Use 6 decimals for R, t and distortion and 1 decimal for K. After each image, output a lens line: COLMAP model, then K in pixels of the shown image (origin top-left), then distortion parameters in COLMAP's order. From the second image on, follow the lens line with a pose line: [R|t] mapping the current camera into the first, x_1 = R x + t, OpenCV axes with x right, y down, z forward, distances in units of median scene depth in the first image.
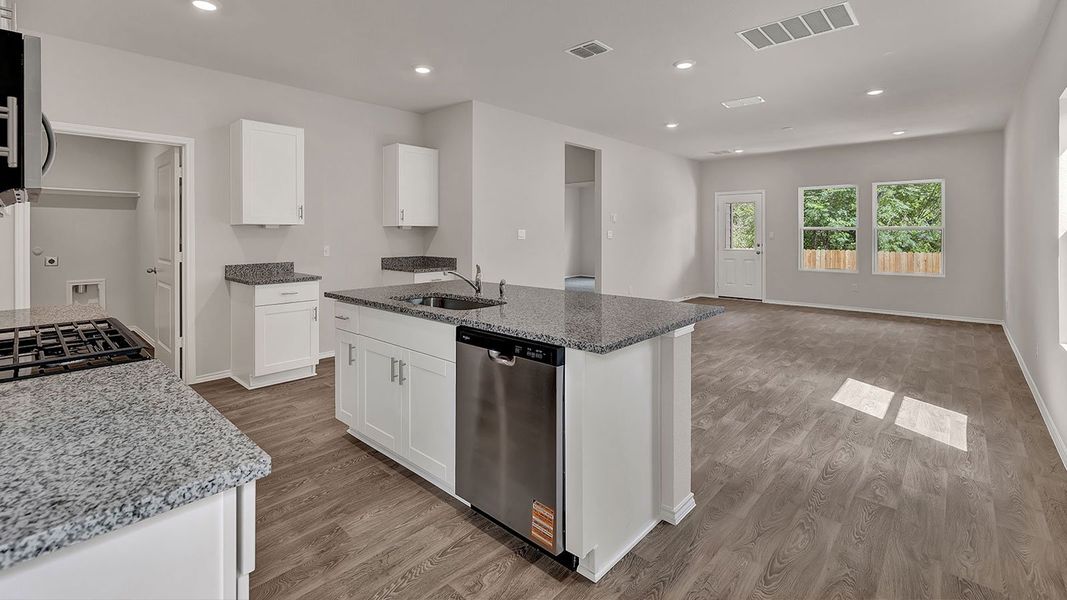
lens RADIAL K [[471.9, 0, 528.5], [0, 471.9, 231.7], [0, 0, 1]] dist [0.000289, 0.001479]
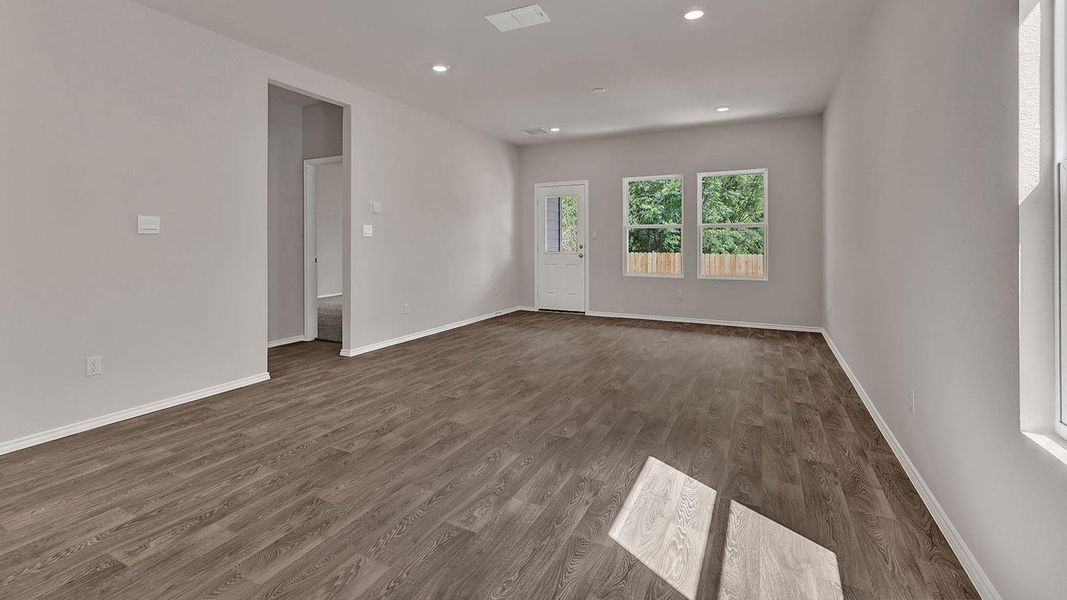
lens RADIAL K [[465.5, 0, 528.3], [0, 465.5, 236.0], [0, 0, 1]] dist [-0.000799, 0.000483]
pose [[0.963810, 0.001114, 0.266588, 0.191213], [0.000868, 0.999973, -0.007318, 0.016601], [-0.266589, 0.007285, 0.963783, 0.246074]]
